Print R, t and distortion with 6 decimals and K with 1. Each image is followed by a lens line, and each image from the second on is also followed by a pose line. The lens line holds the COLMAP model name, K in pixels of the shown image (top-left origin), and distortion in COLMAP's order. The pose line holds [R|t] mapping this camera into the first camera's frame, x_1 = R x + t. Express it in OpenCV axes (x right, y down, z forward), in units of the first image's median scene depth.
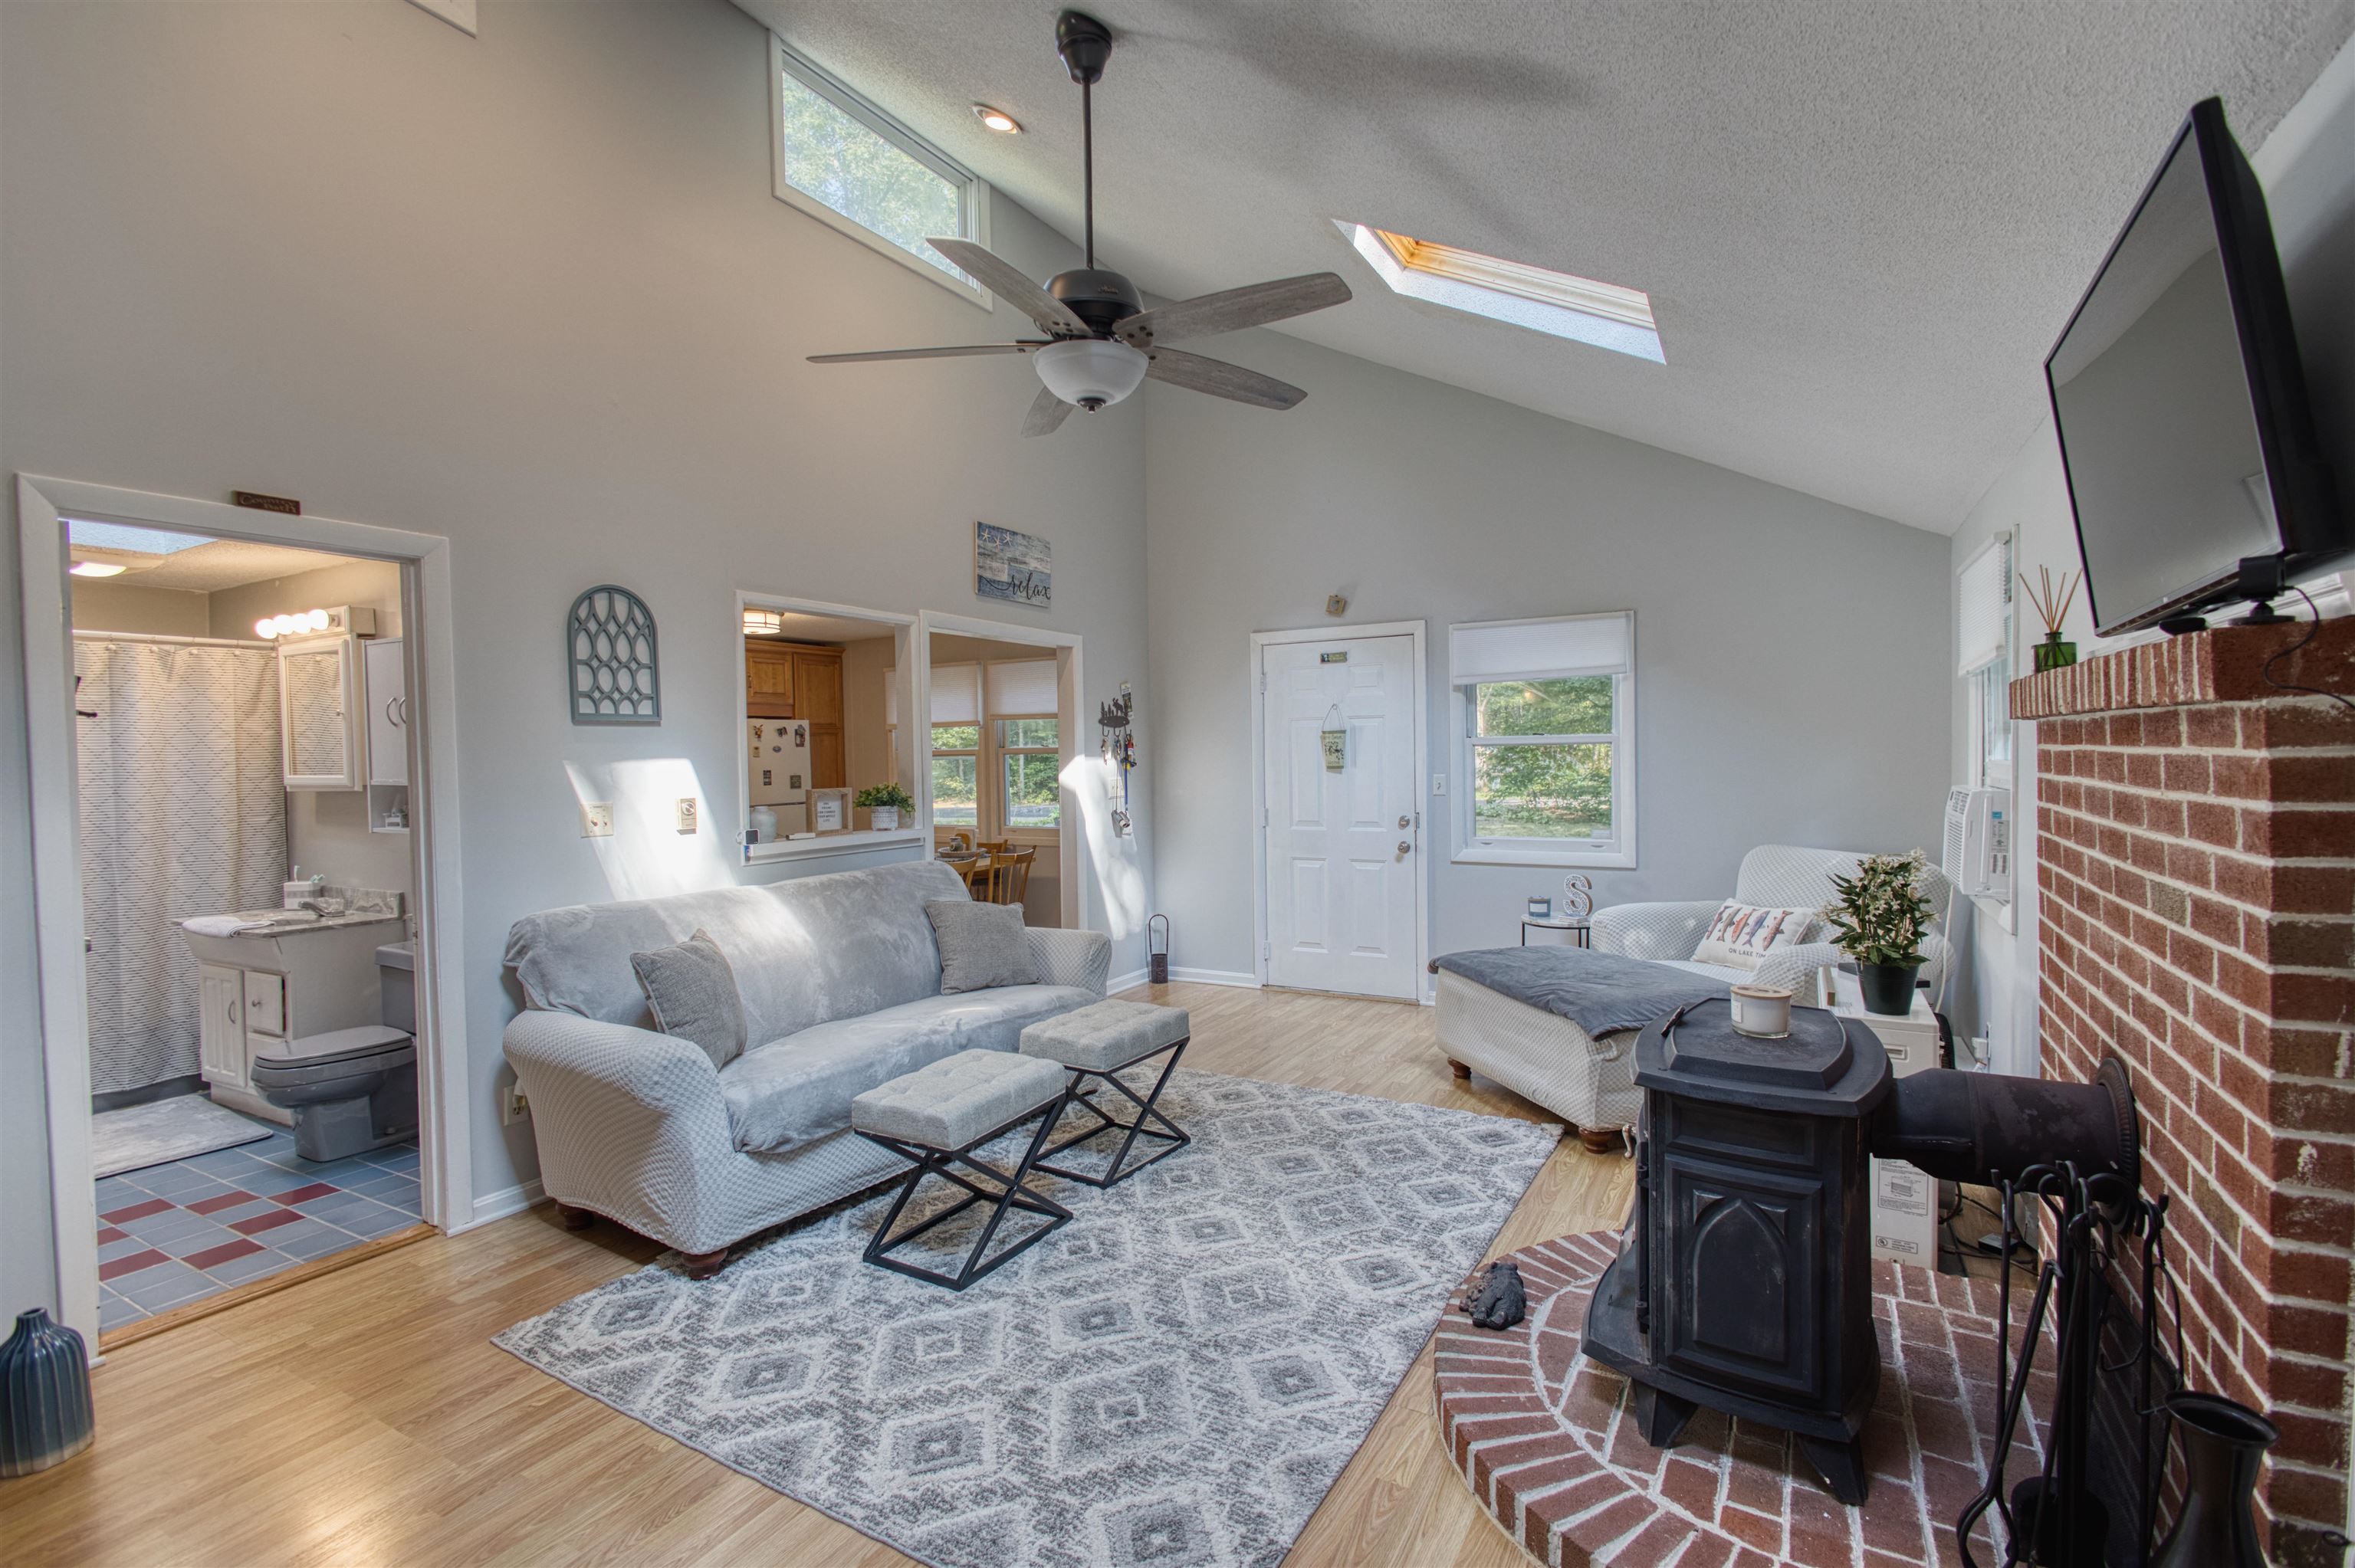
lens RADIAL K [[1072.8, 0, 1183.4], [0, 1072.8, 785.4], [0, 0, 1]] dist [0.000424, 0.000569]
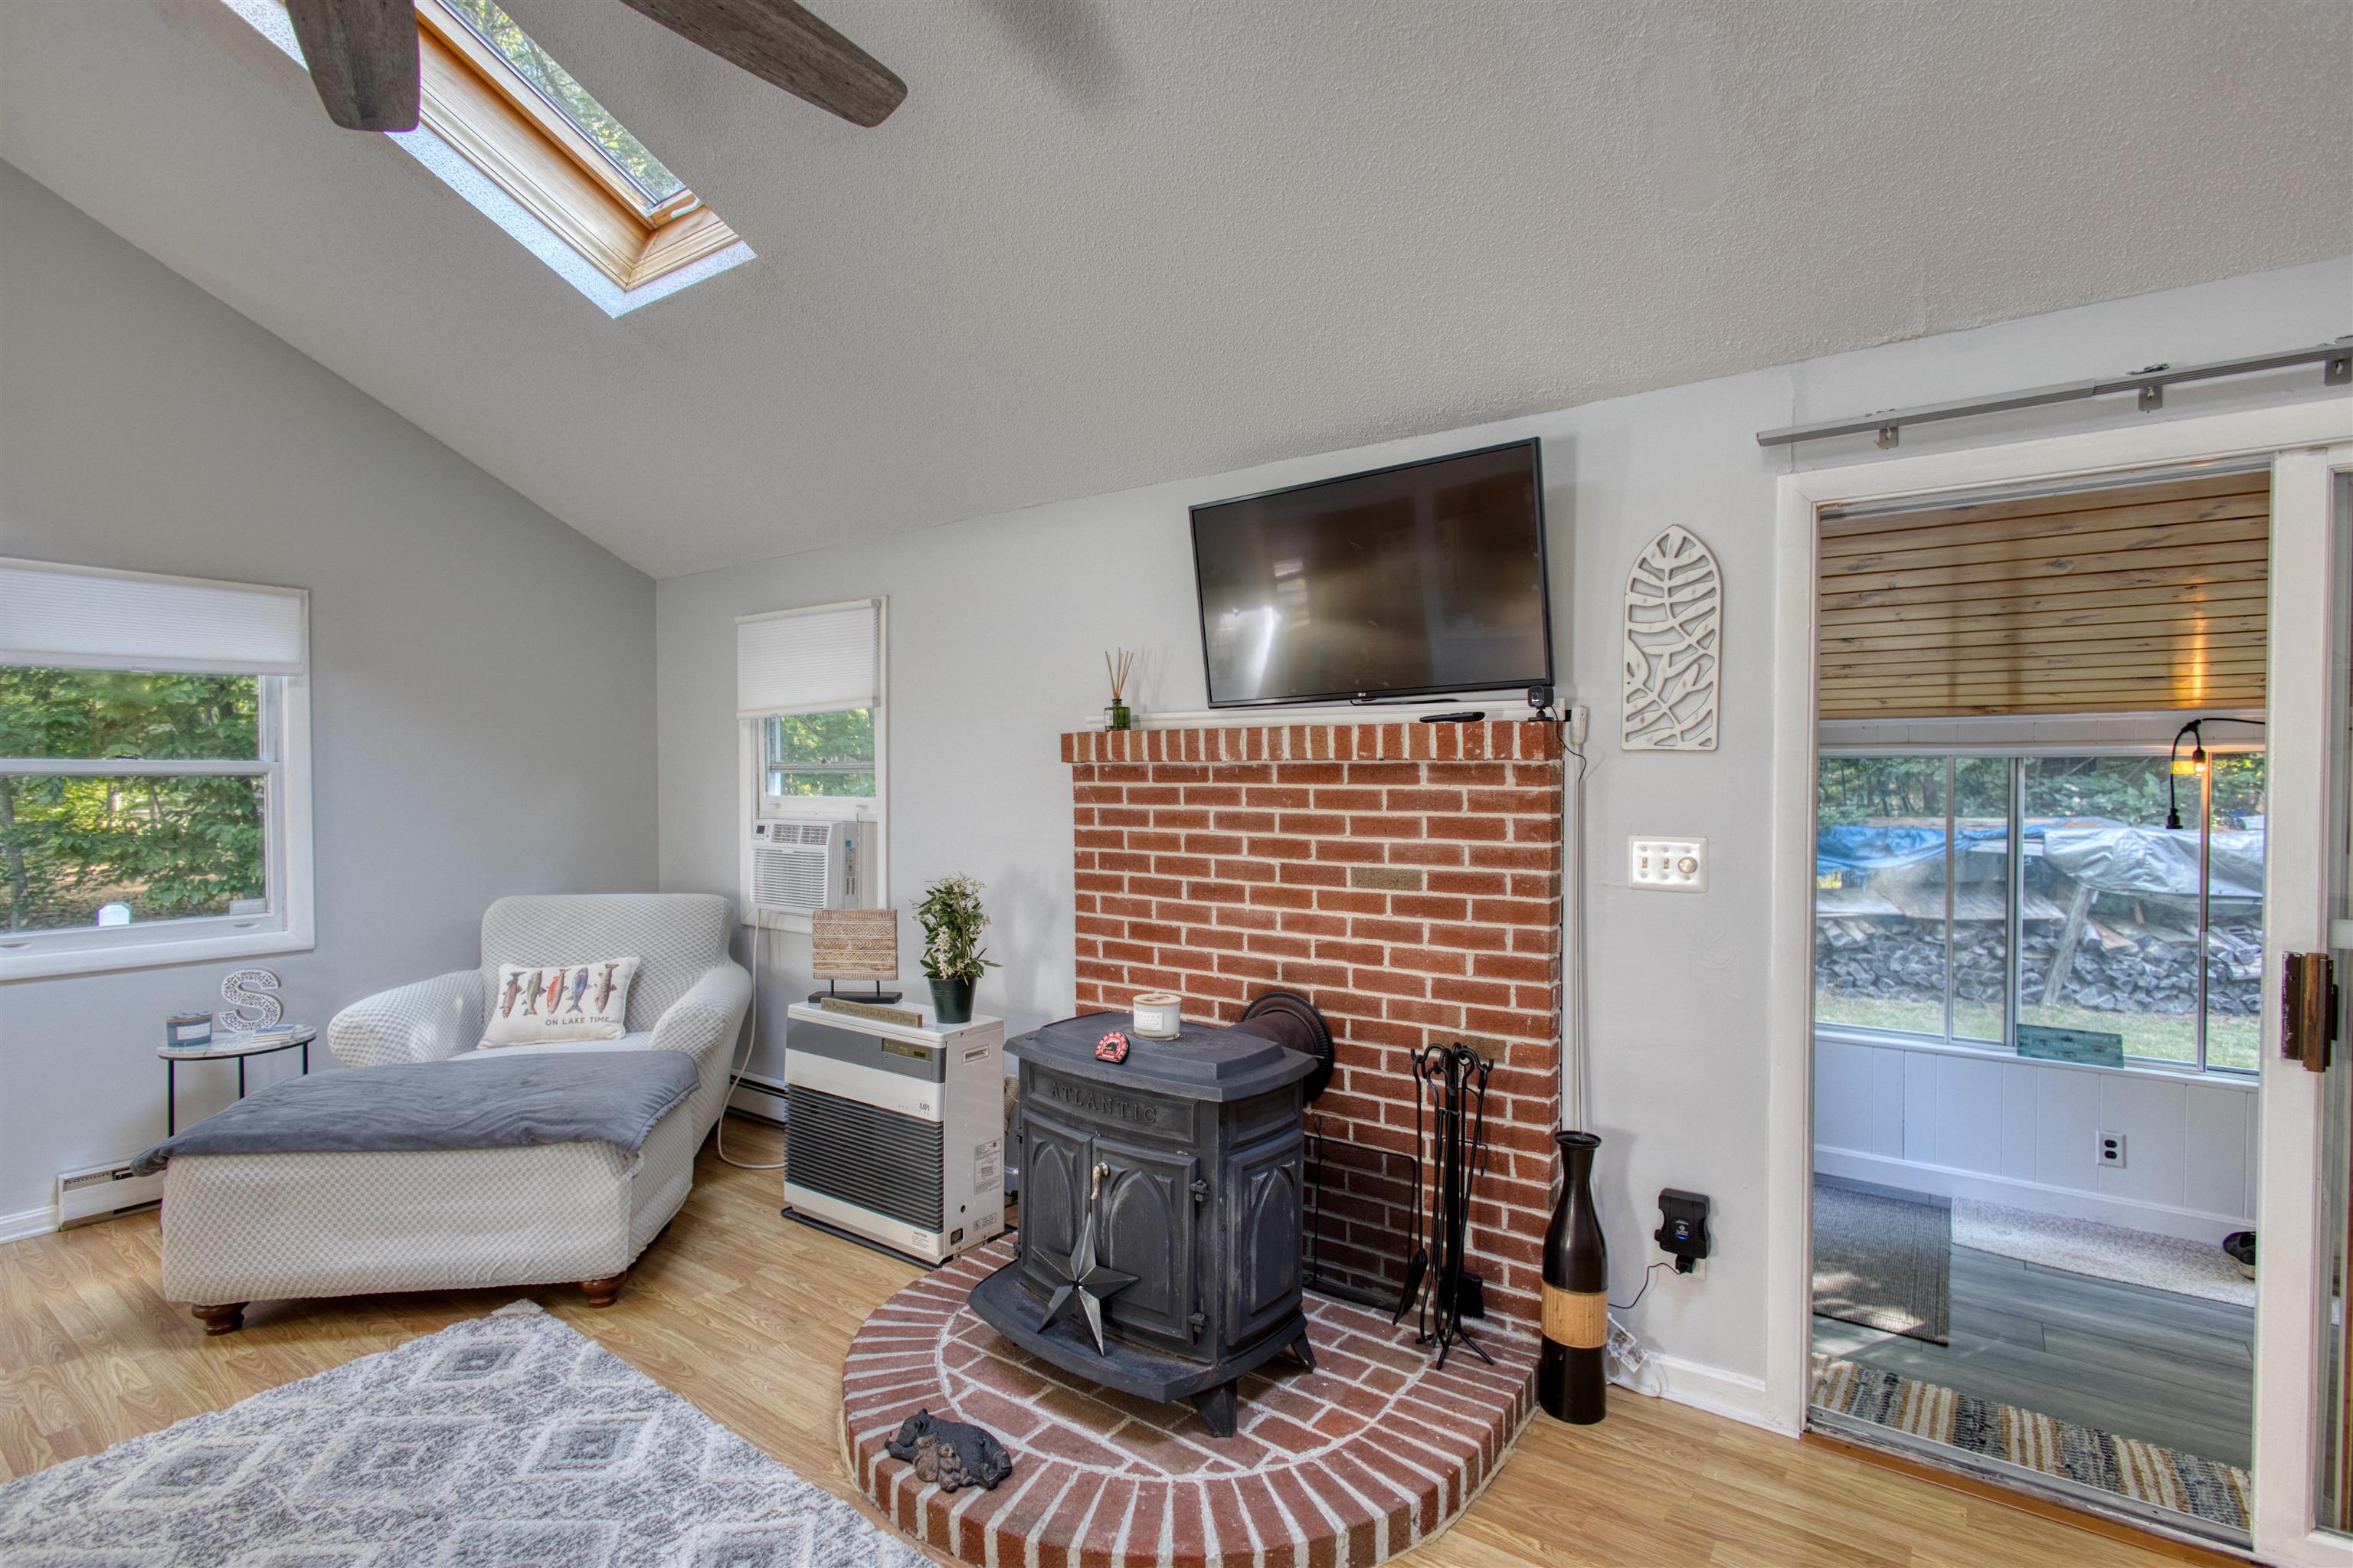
lens RADIAL K [[1107.6, 0, 1171.9], [0, 1107.6, 795.2], [0, 0, 1]] dist [-0.000299, -0.000422]
pose [[0.118494, 0.000476, 0.992955, -0.378641], [0.026710, 0.999637, -0.003666, -0.010030], [-0.992595, 0.026956, 0.118438, 0.522861]]
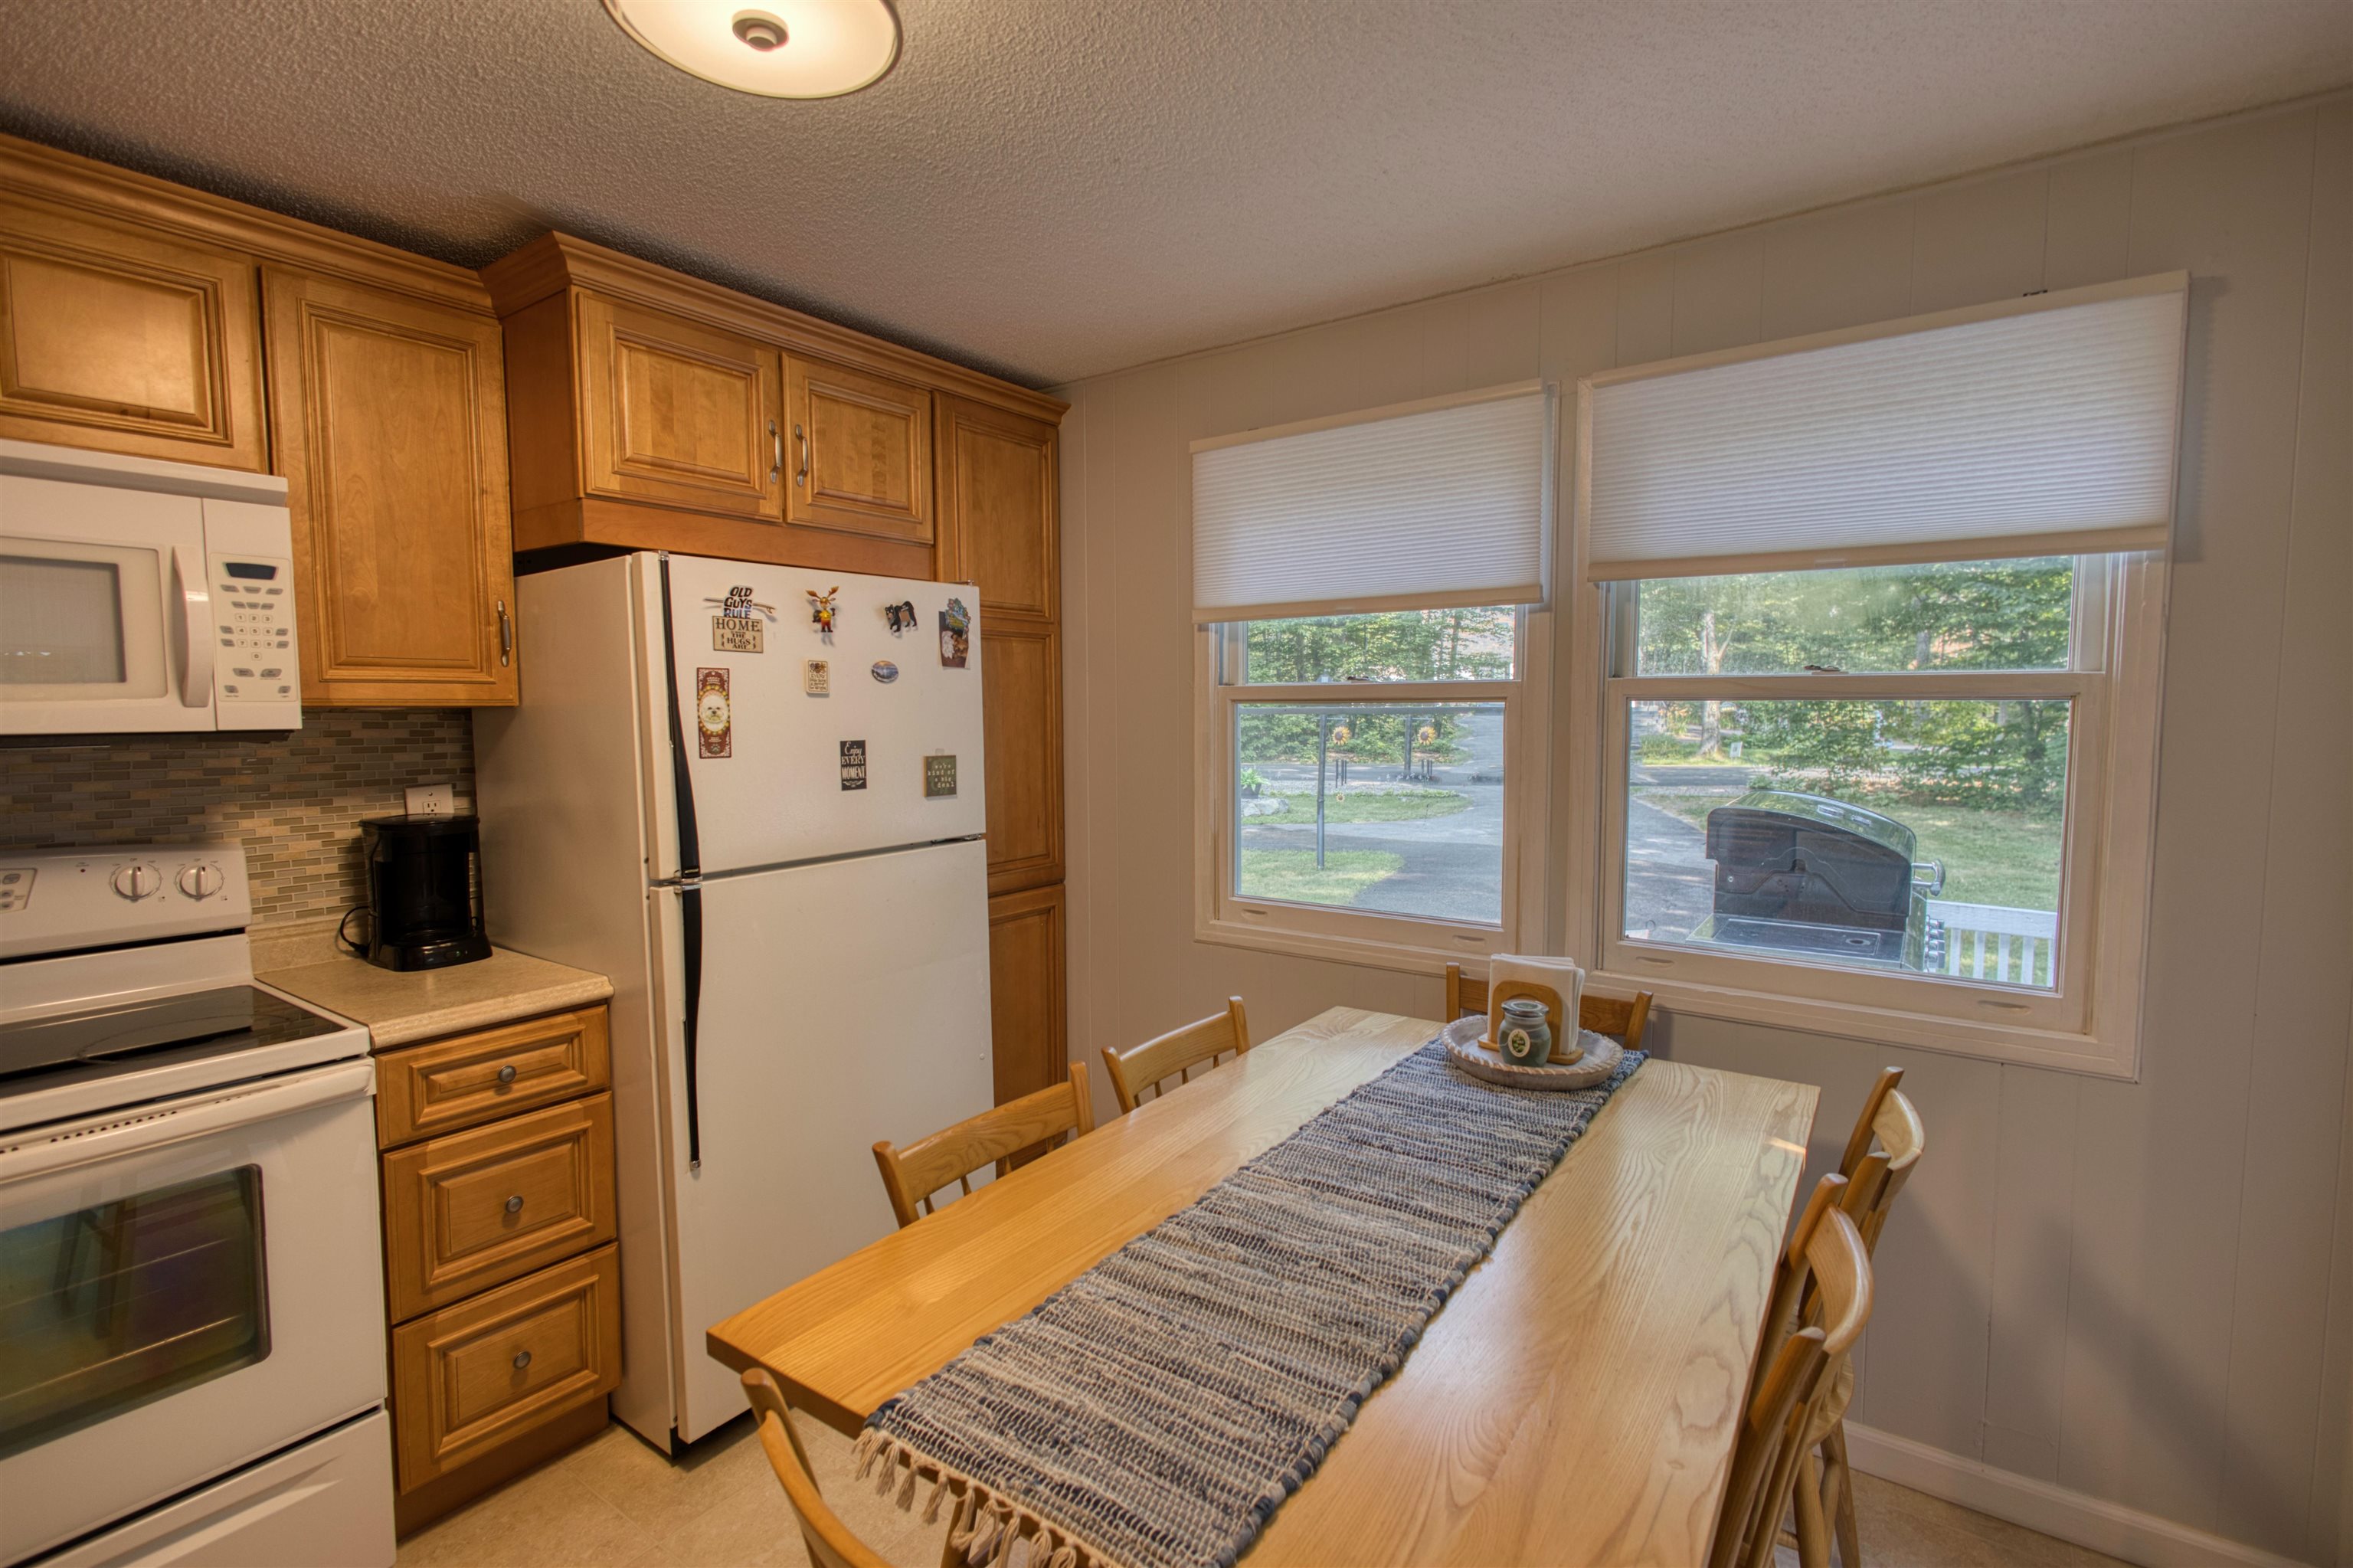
lens RADIAL K [[1089.2, 0, 1184.7], [0, 1089.2, 784.6], [0, 0, 1]] dist [-0.000585, -0.000334]
pose [[0.994708, 0.020850, -0.100602, -0.538086], [-0.016506, 0.998903, 0.043819, -0.033997], [0.101405, -0.041927, 0.993961, 1.436559]]
